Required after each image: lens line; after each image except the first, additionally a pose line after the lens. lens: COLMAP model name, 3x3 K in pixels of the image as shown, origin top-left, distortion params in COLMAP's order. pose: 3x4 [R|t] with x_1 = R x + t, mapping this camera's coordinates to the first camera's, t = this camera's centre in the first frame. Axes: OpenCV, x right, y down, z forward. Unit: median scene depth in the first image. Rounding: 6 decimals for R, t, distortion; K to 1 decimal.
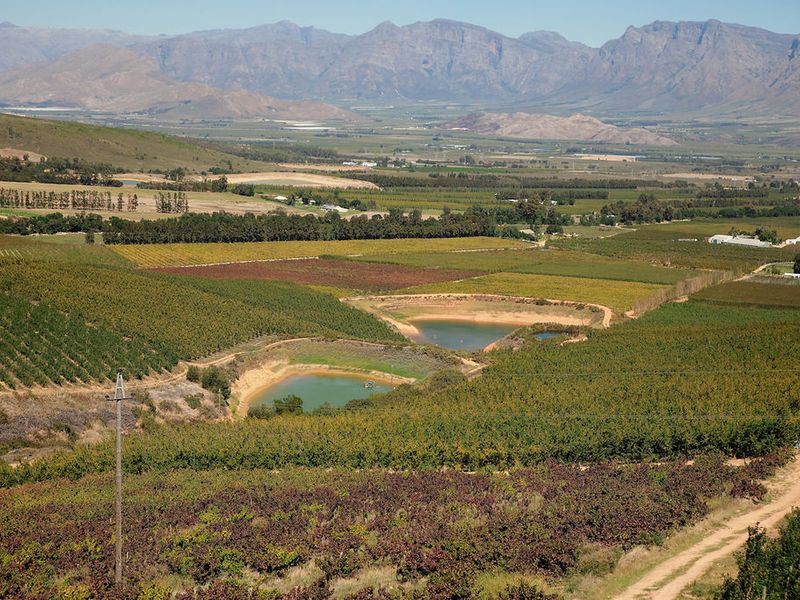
lens RADIAL K [[1789.3, 0, 400.0], [0, 1789.3, 300.0], [0, 0, 1]] dist [0.443771, 0.436122]
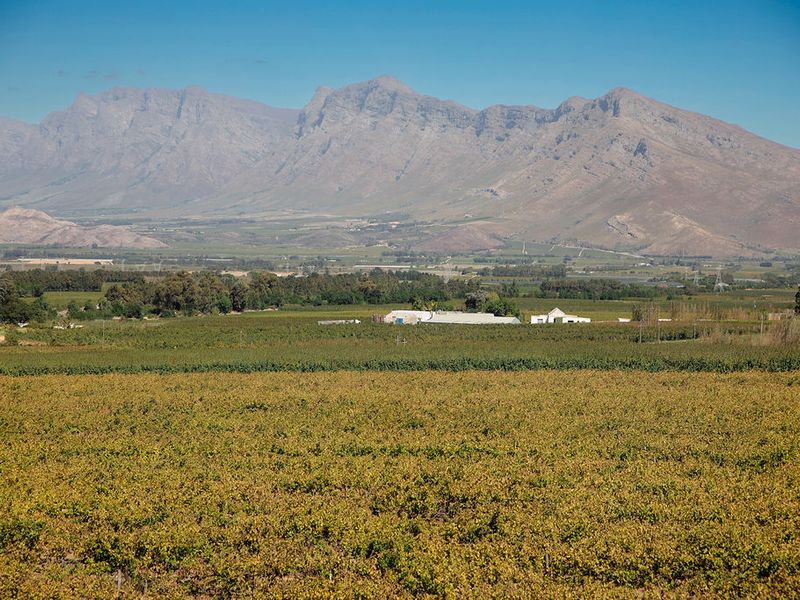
lens RADIAL K [[1579.1, 0, 400.0], [0, 1579.1, 300.0], [0, 0, 1]] dist [0.069619, 0.335139]
pose [[0.937891, -0.039742, 0.344647, 0.026243], [0.076738, 0.992575, -0.094371, -0.001202], [-0.338338, 0.114957, 0.933977, 0.392250]]
